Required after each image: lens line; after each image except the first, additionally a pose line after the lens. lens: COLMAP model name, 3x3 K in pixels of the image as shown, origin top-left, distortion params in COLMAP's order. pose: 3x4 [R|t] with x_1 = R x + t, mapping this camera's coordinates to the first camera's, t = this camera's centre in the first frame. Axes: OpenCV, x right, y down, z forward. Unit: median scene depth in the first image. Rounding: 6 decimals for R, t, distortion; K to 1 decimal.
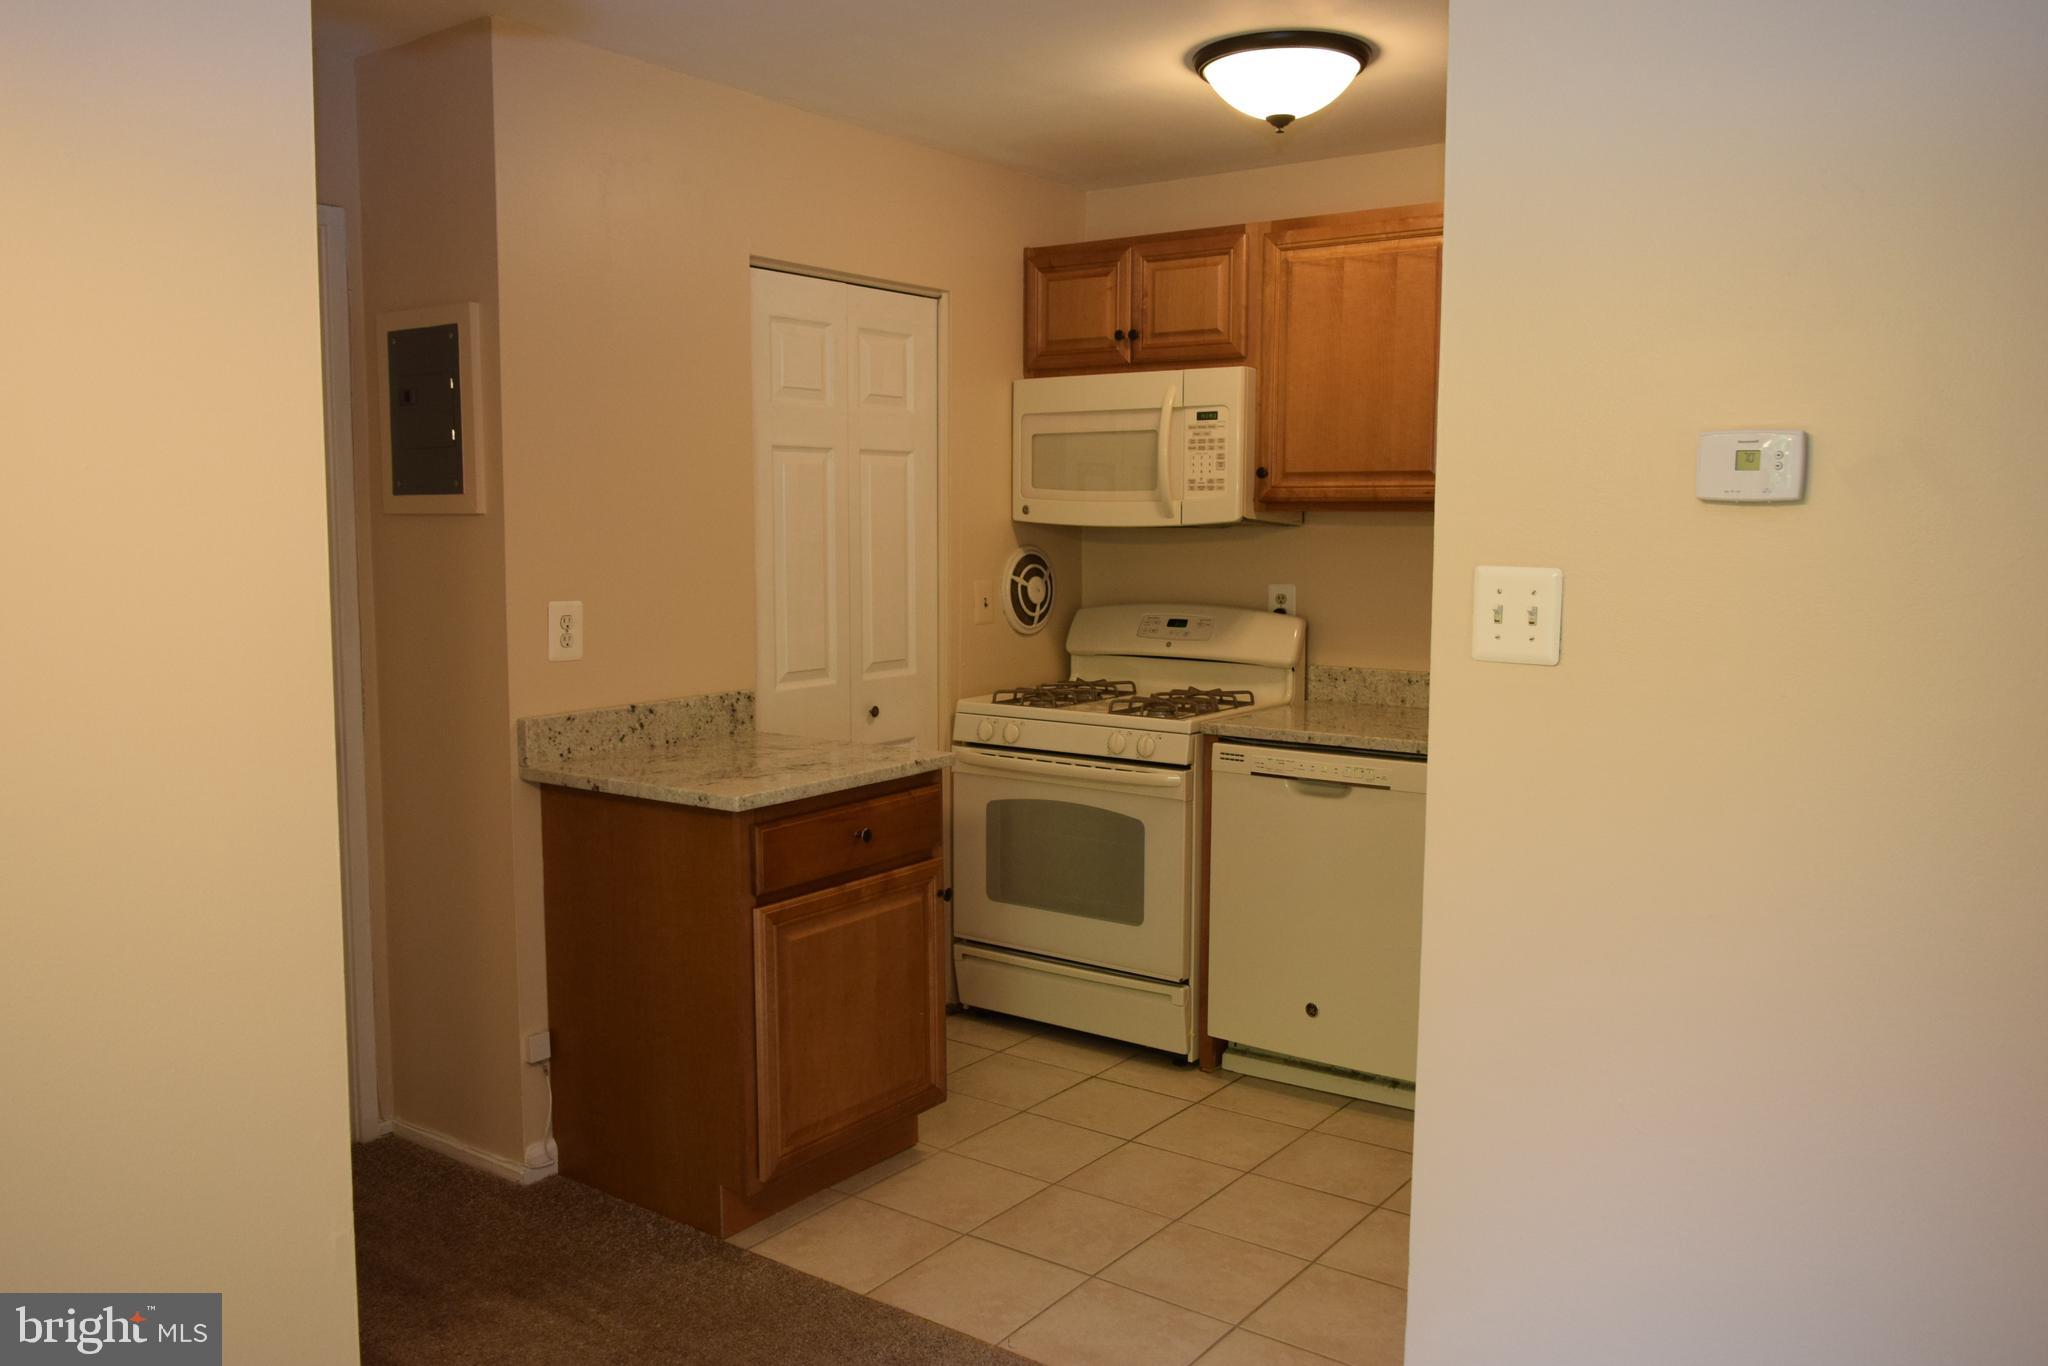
lens RADIAL K [[1576.8, 0, 1035.3], [0, 1576.8, 677.9], [0, 0, 1]] dist [-0.027214, 0.013725]
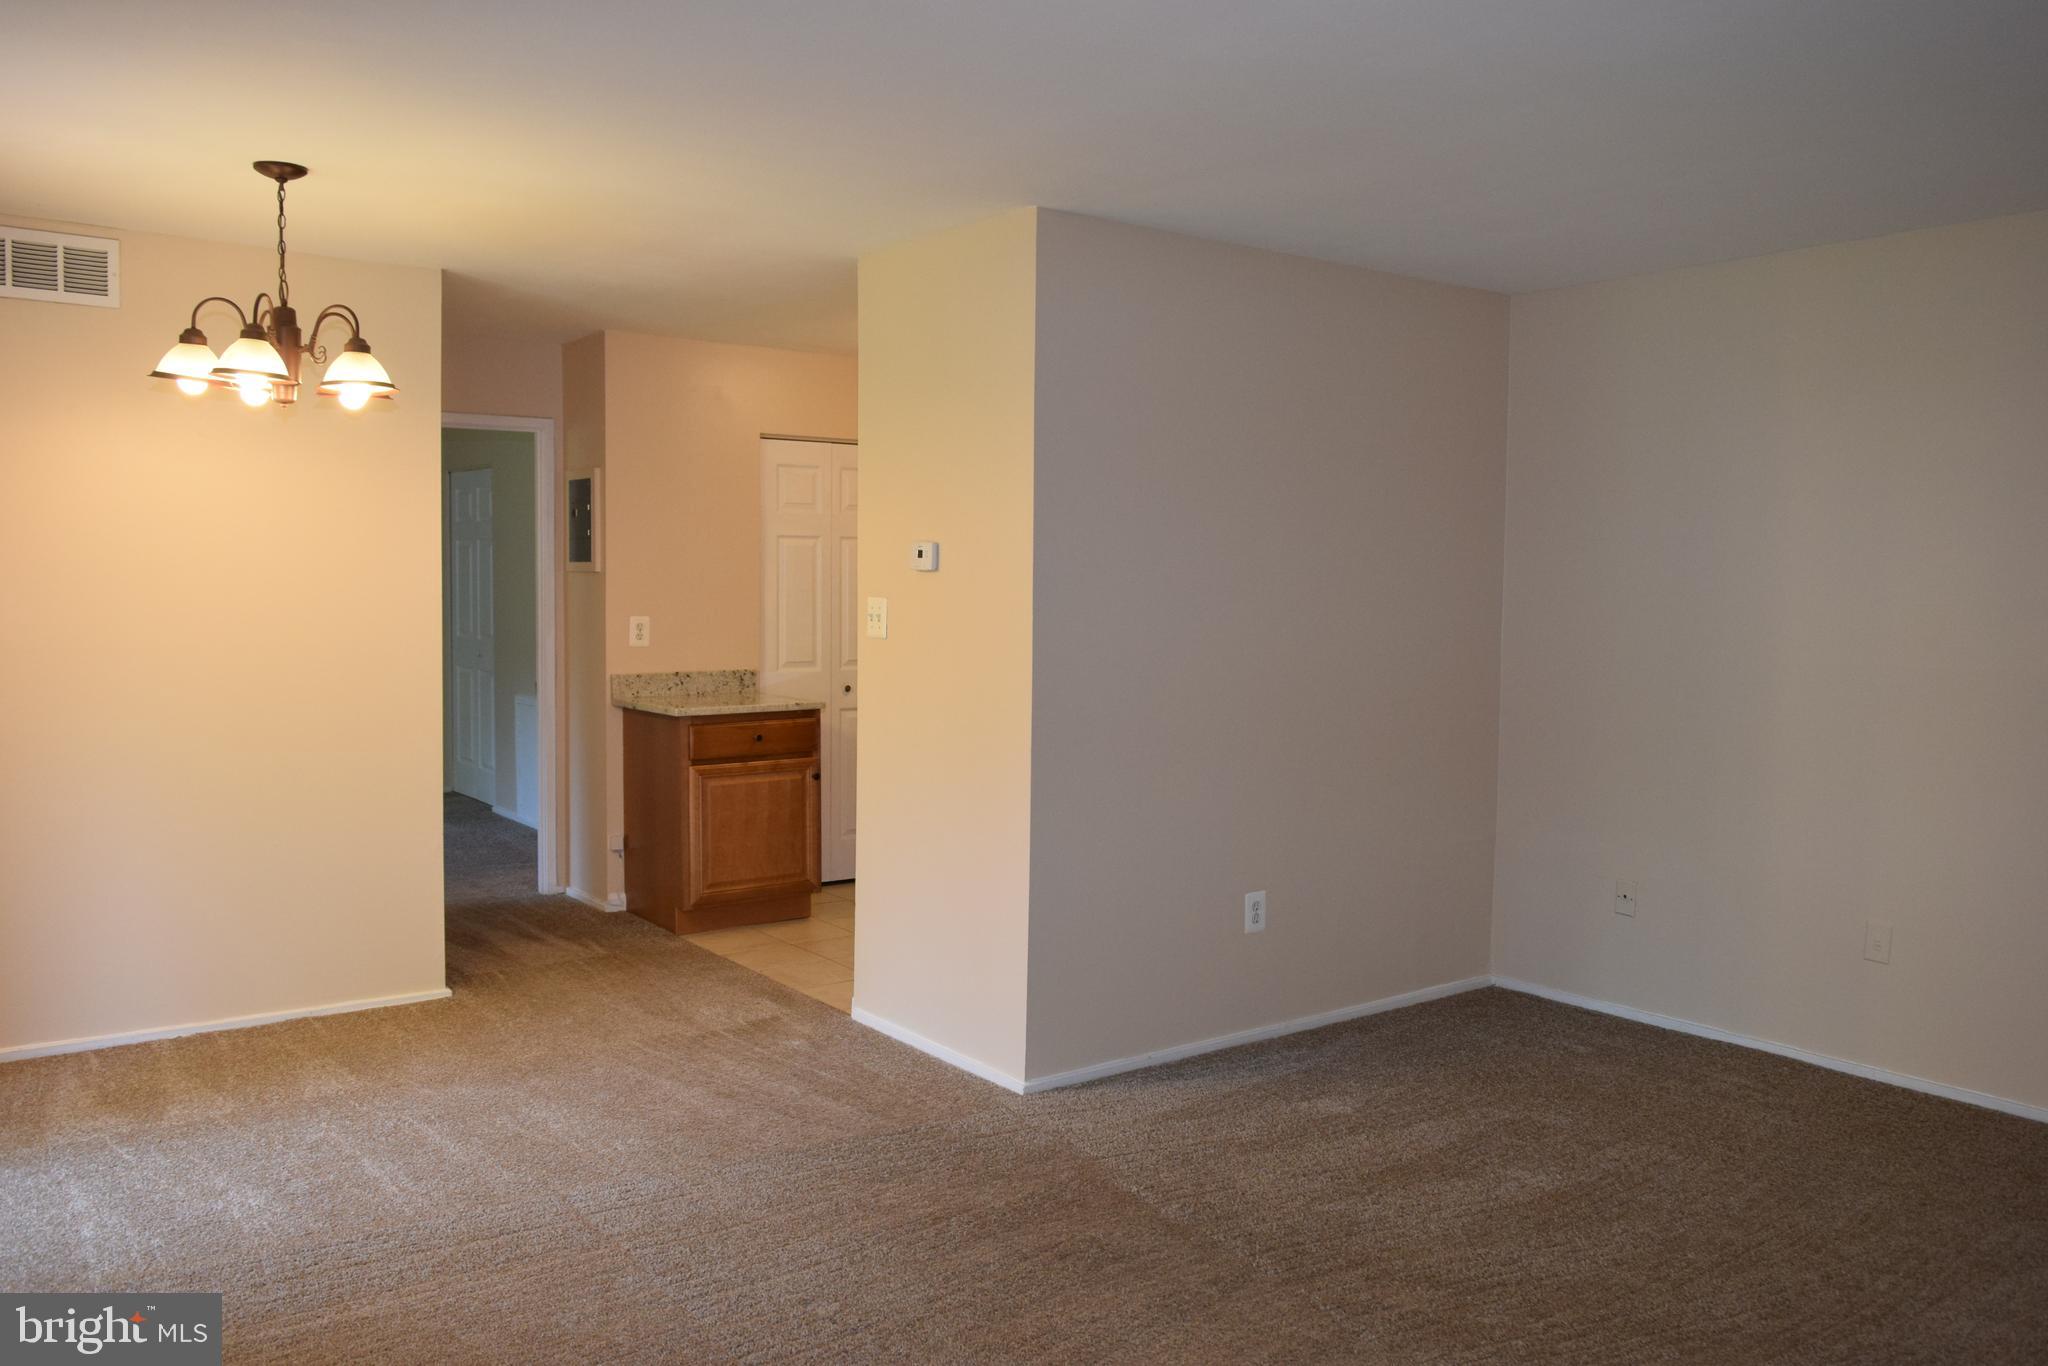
lens RADIAL K [[1576.8, 0, 1027.6], [0, 1576.8, 681.6], [0, 0, 1]] dist [-0.027214, 0.013725]
pose [[0.953711, 0.028187, -0.299401, 0.635981], [-0.038755, 0.998816, -0.029417, 0.060255], [0.298218, 0.039659, 0.953674, -0.614408]]
